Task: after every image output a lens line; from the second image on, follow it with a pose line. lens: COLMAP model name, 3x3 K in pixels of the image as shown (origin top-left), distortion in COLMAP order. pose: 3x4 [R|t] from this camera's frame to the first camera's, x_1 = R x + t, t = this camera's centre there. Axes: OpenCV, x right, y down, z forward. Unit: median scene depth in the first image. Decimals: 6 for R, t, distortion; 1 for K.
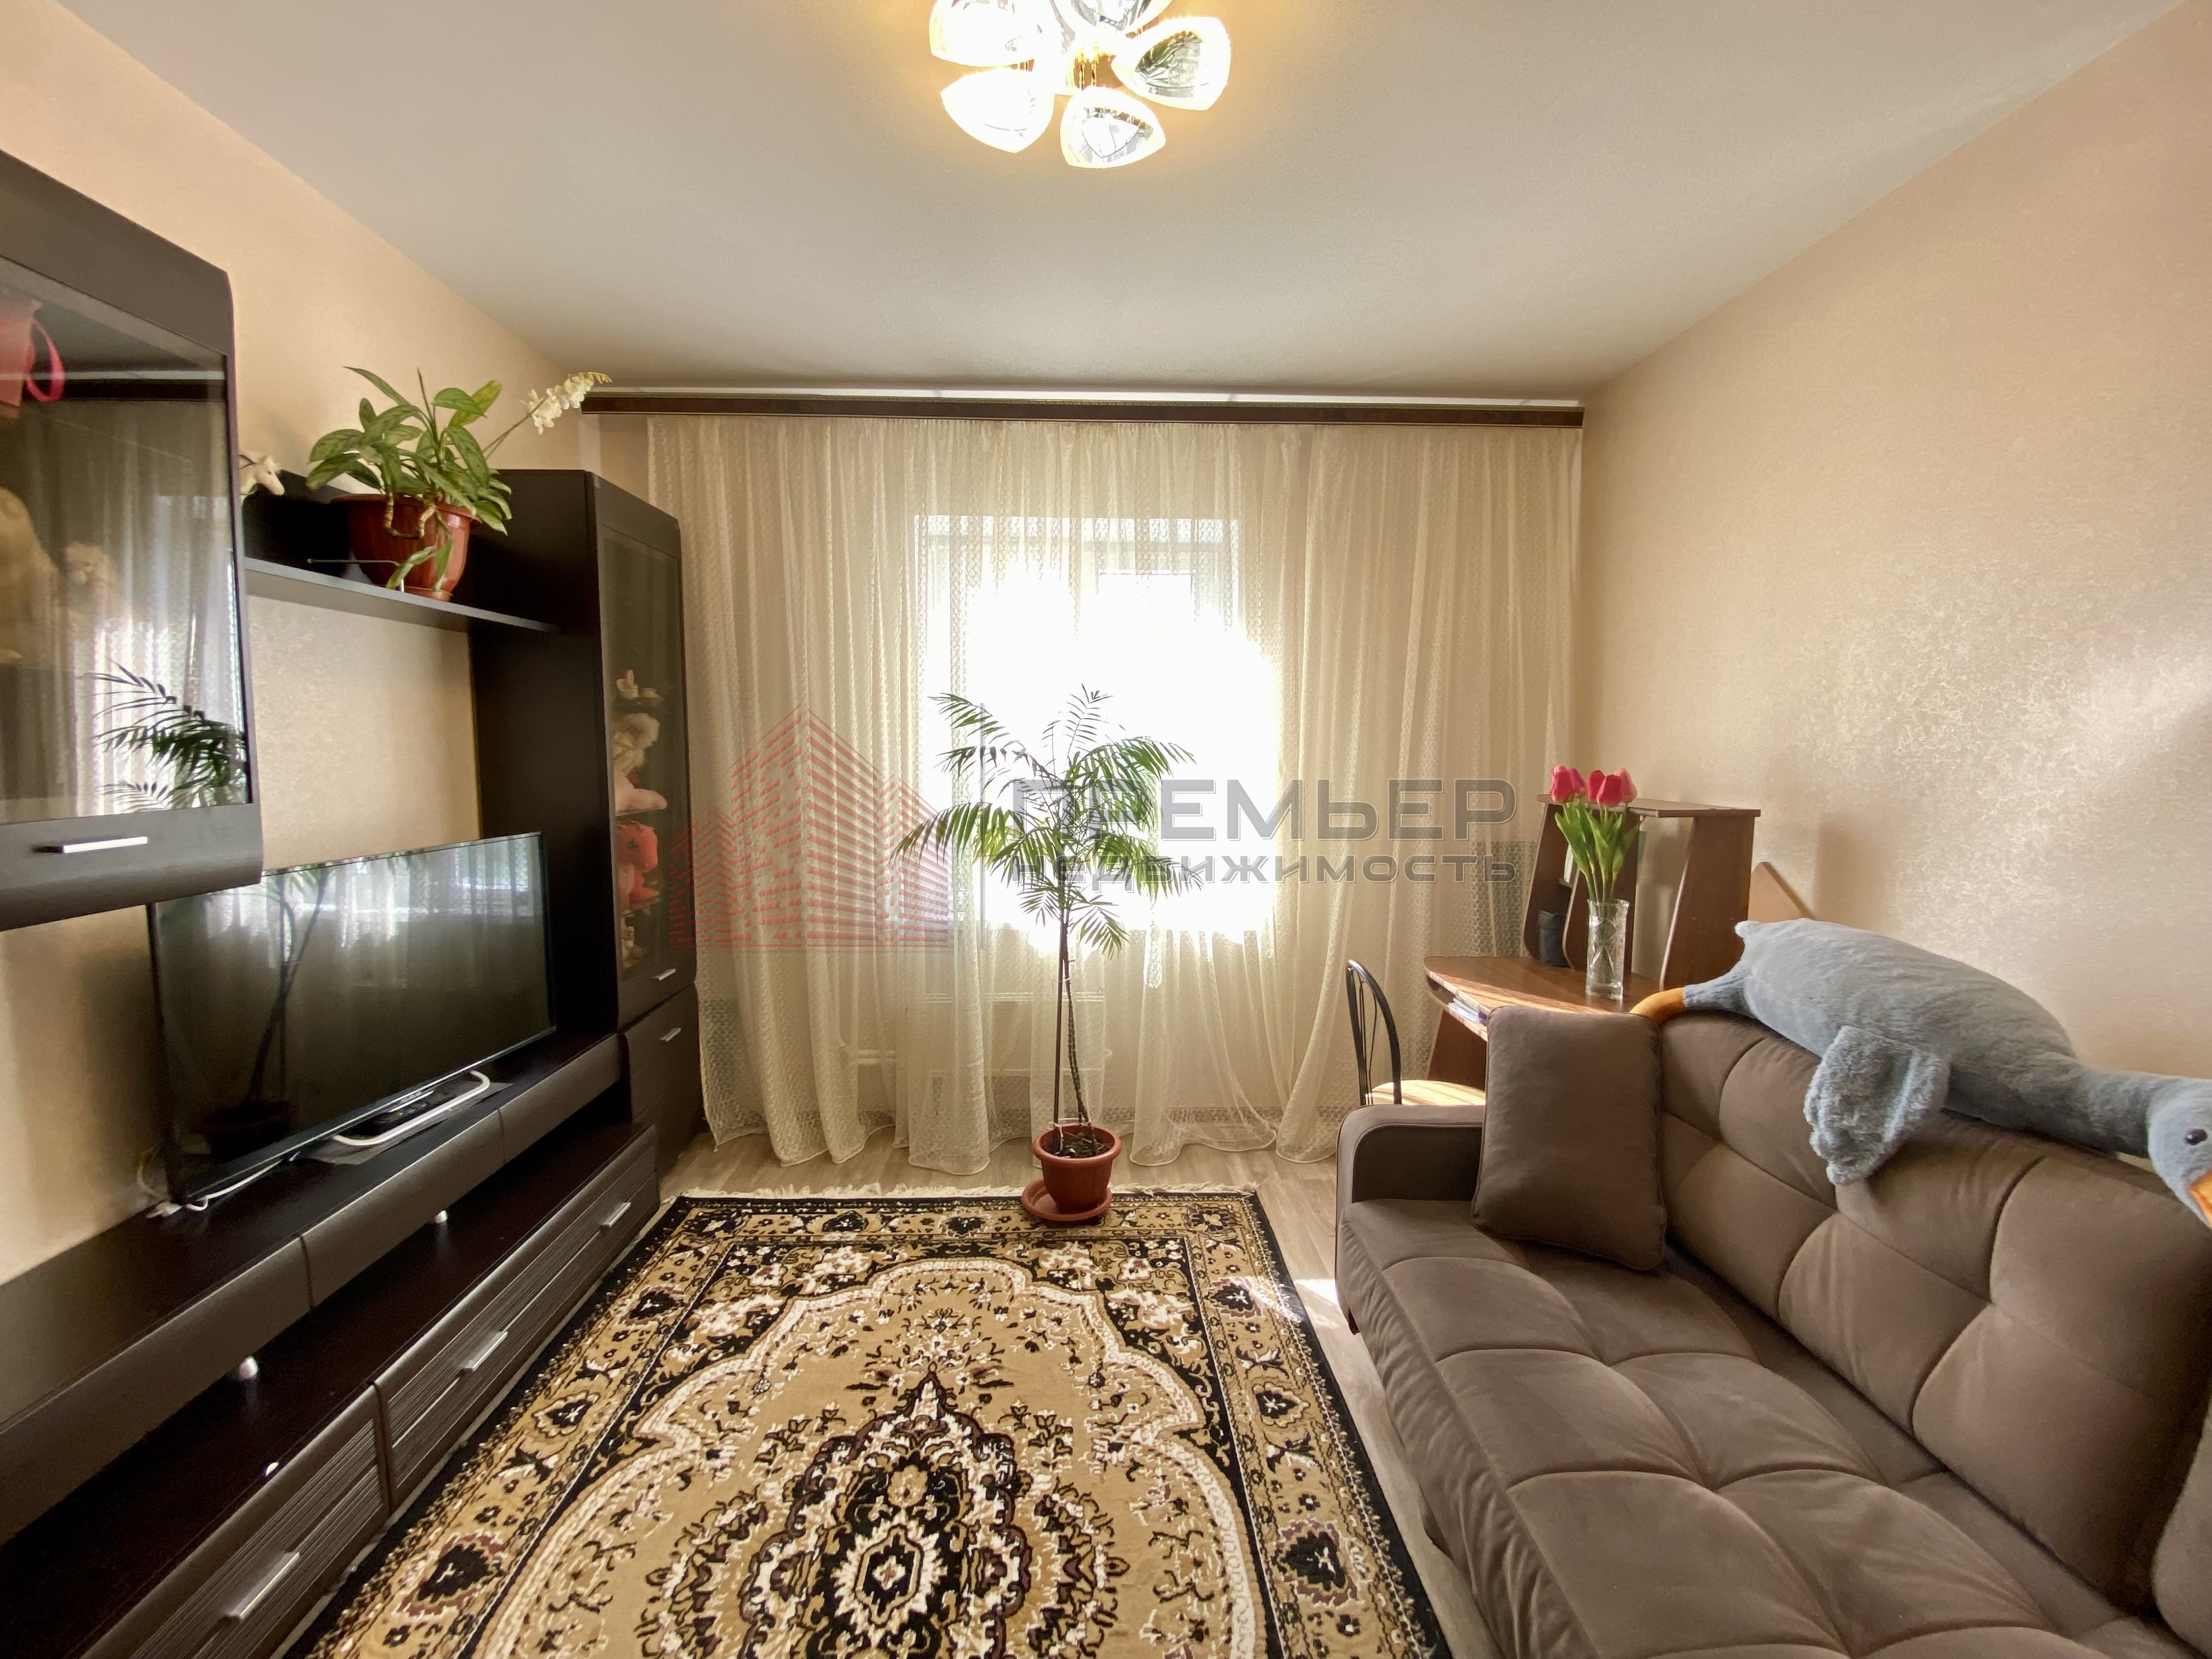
lens RADIAL K [[895.0, 0, 1094.0], [0, 895.0, 835.7], [0, 0, 1]] dist [0.008624, -0.014670]
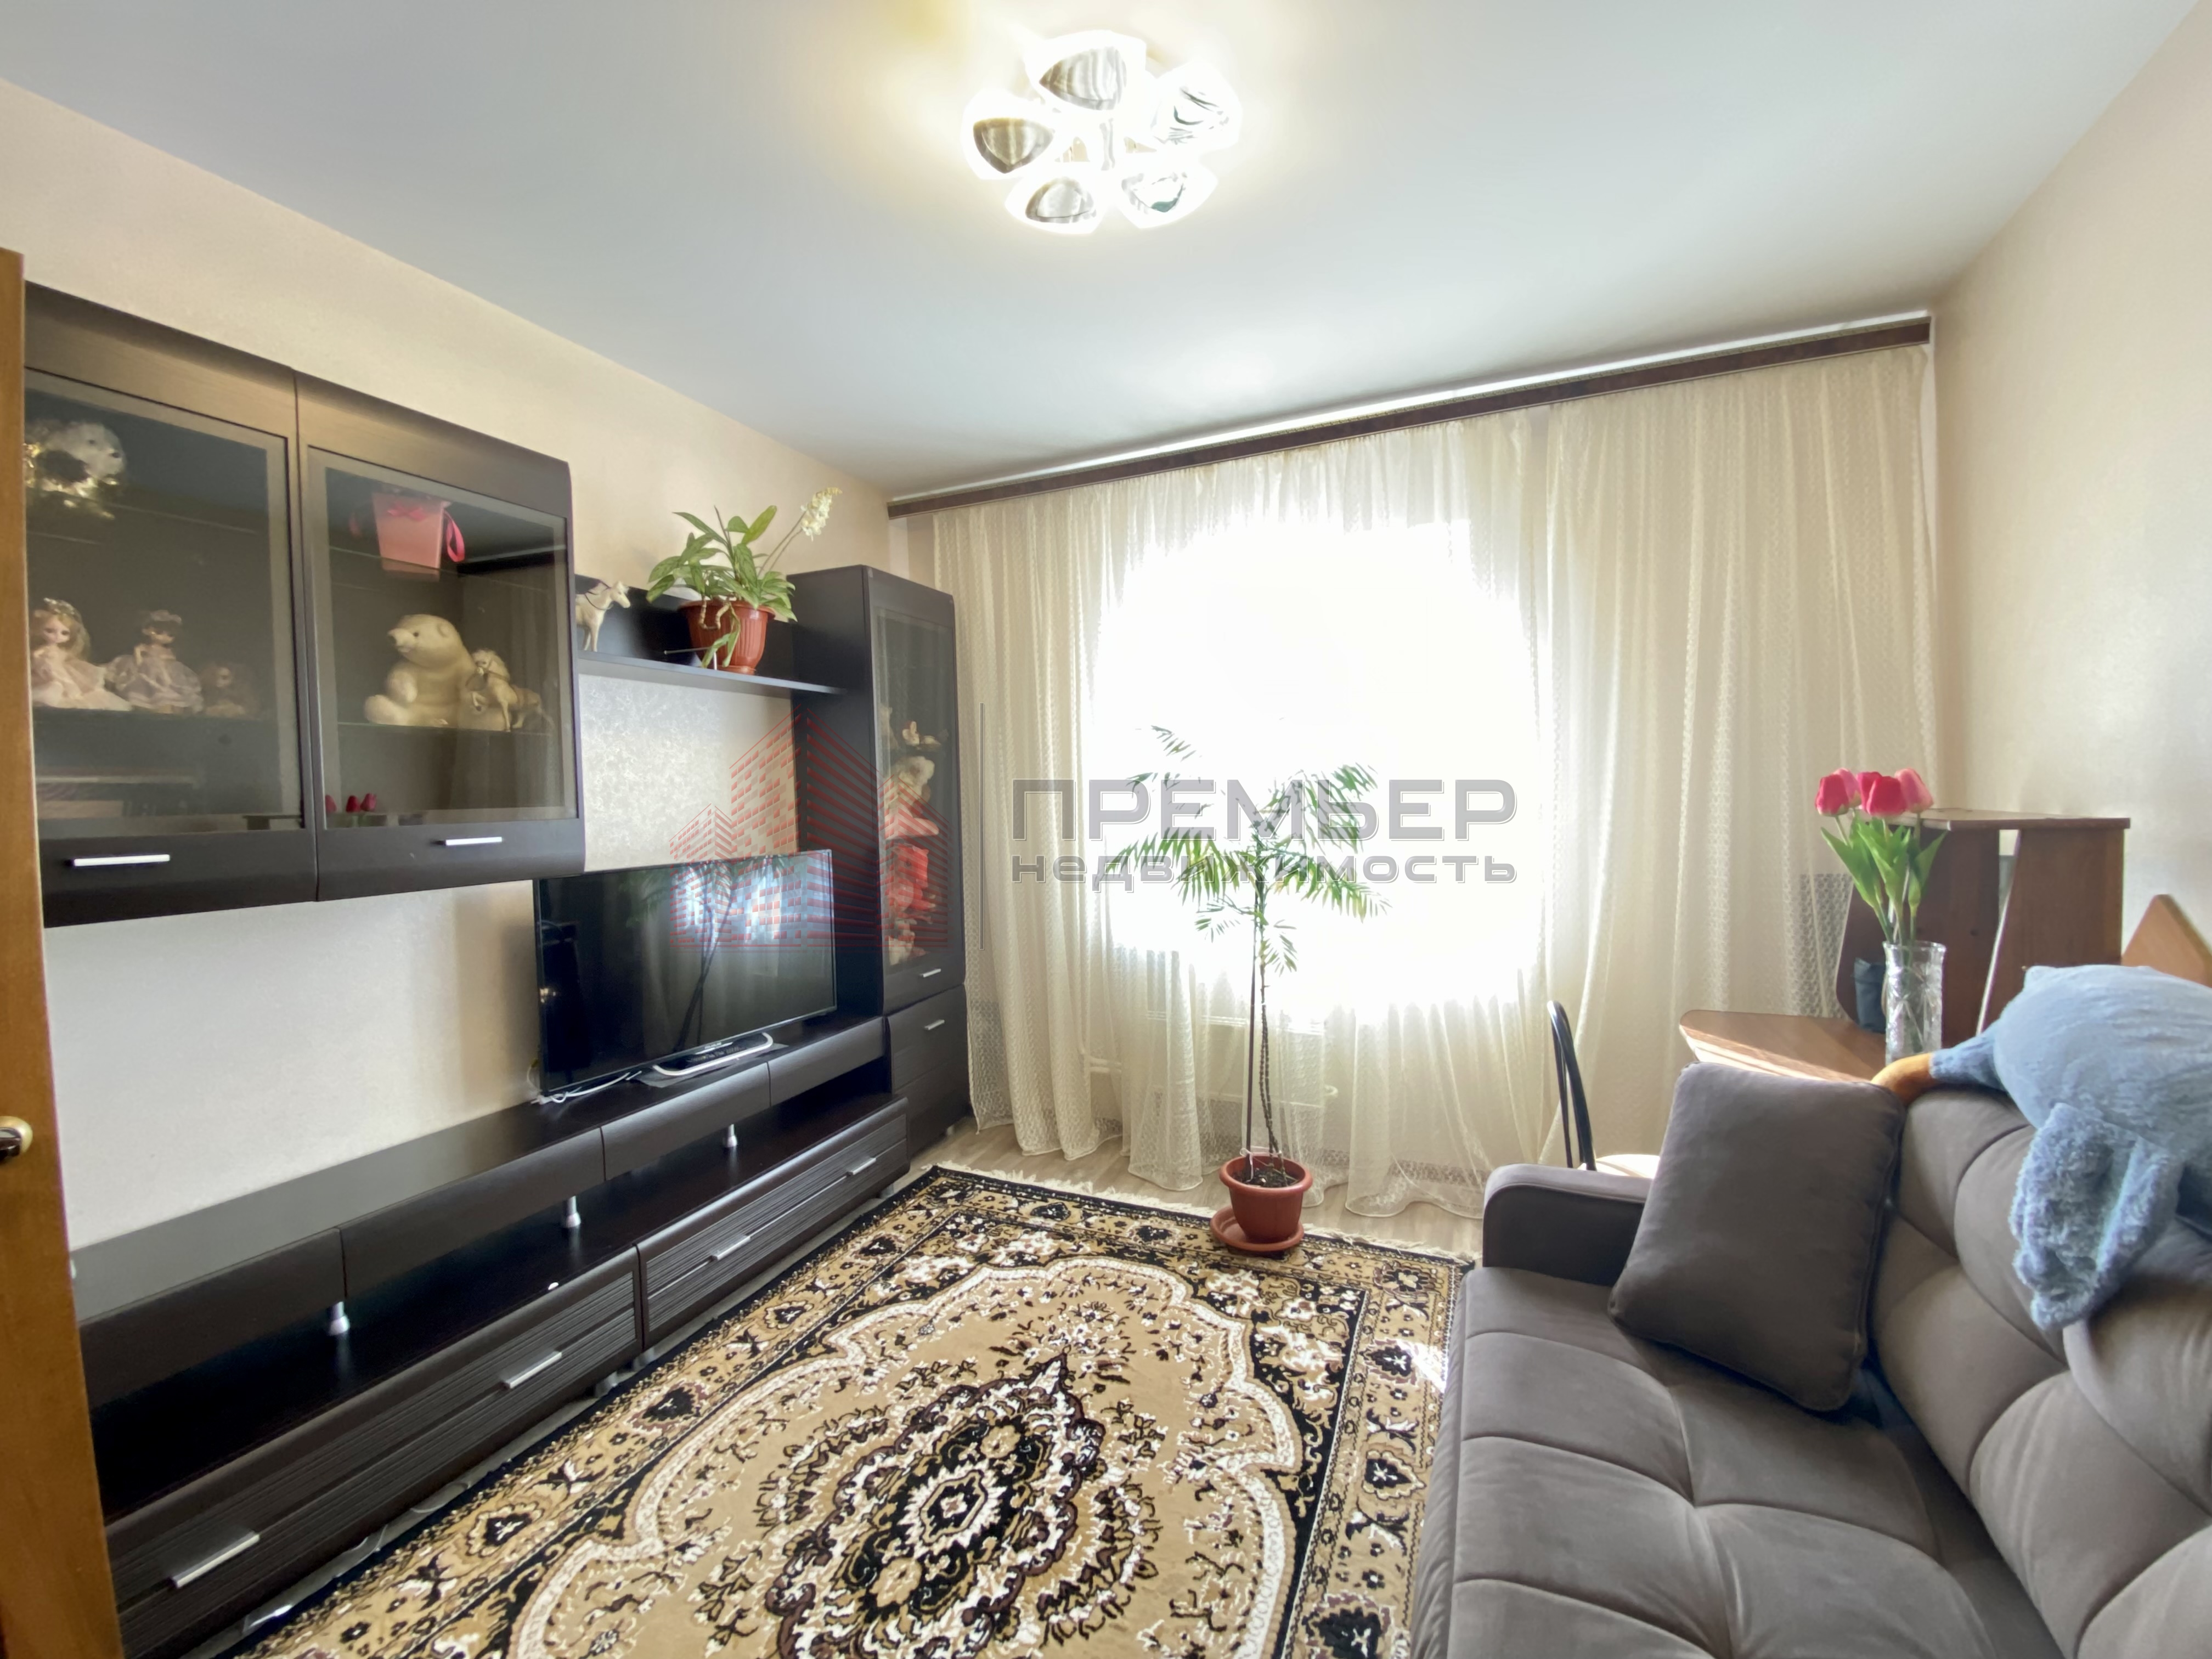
lens RADIAL K [[895.0, 0, 1096.3], [0, 895.0, 836.2], [0, 0, 1]] dist [0.008624, -0.014670]
pose [[0.905509, -0.004689, -0.424301, 0.343161], [-0.016102, 0.998839, -0.045400, 0.034838], [0.424021, 0.047942, 0.904383, 0.024446]]
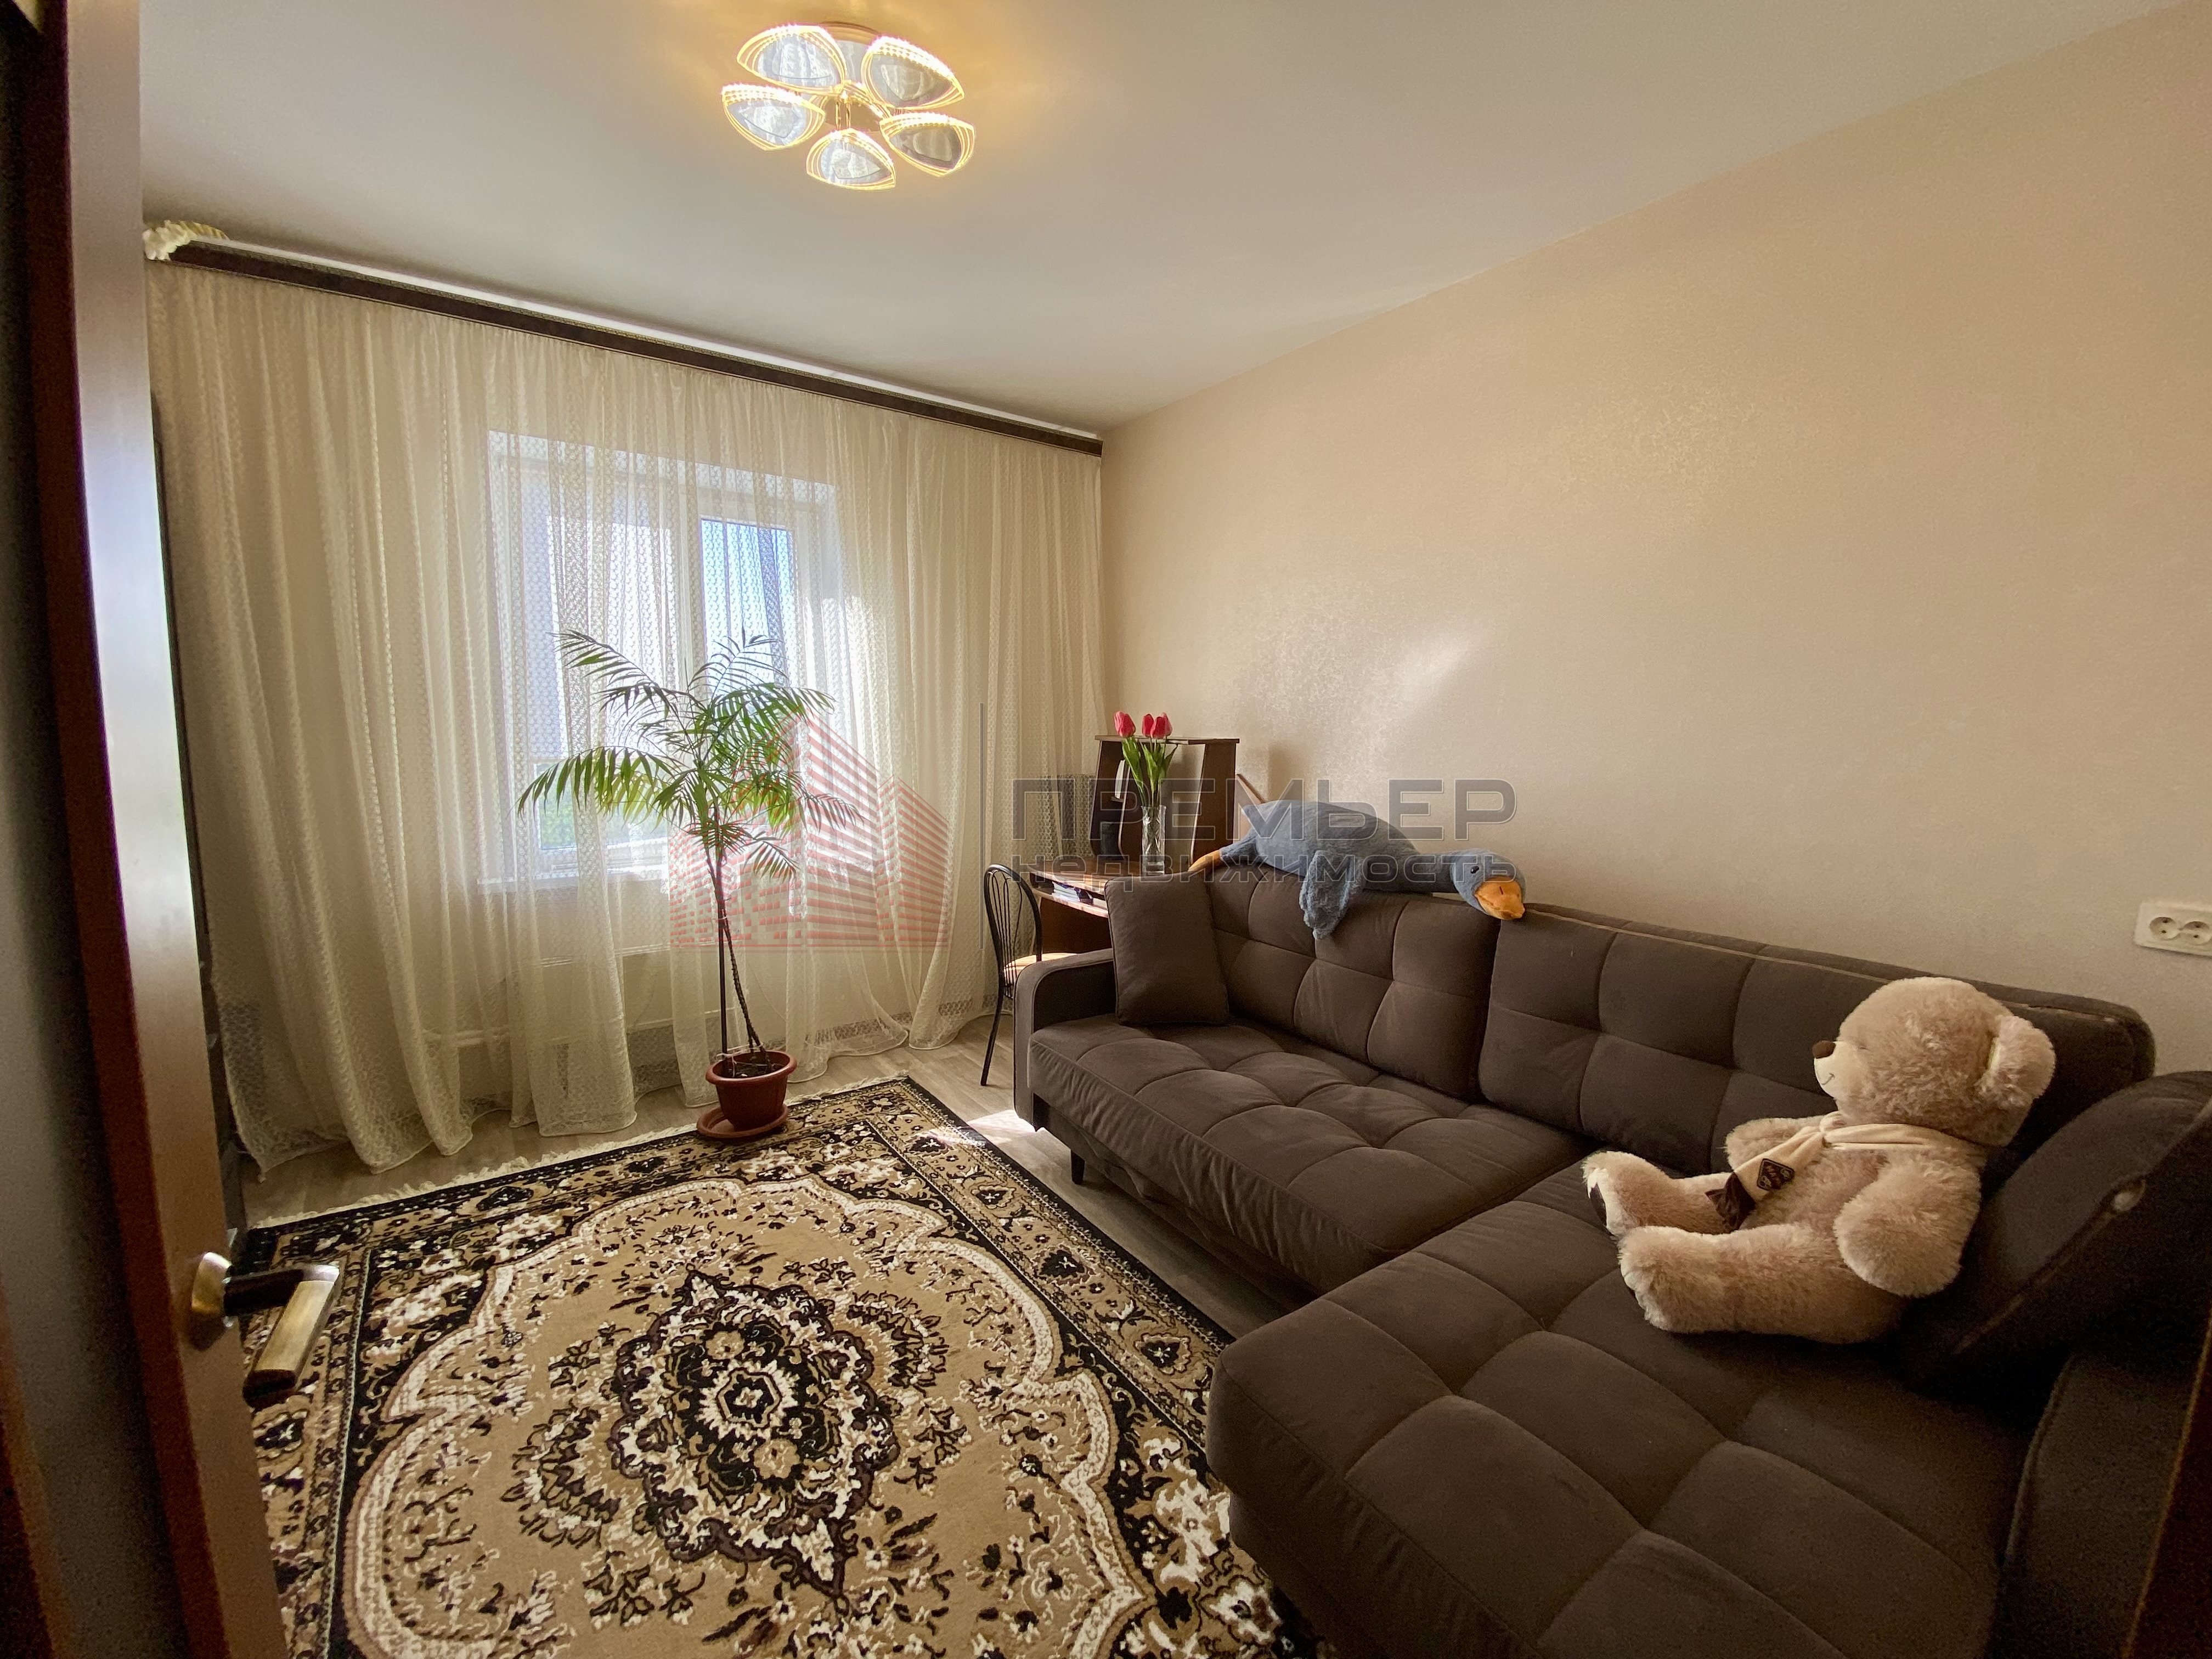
lens RADIAL K [[895.0, 0, 1099.2], [0, 895.0, 838.6], [0, 0, 1]] dist [0.008624, -0.014670]
pose [[0.826570, -0.070119, 0.558449, -0.377981], [0.048353, 0.997388, 0.053665, 0.057244], [-0.560753, -0.017355, 0.827801, -0.162628]]
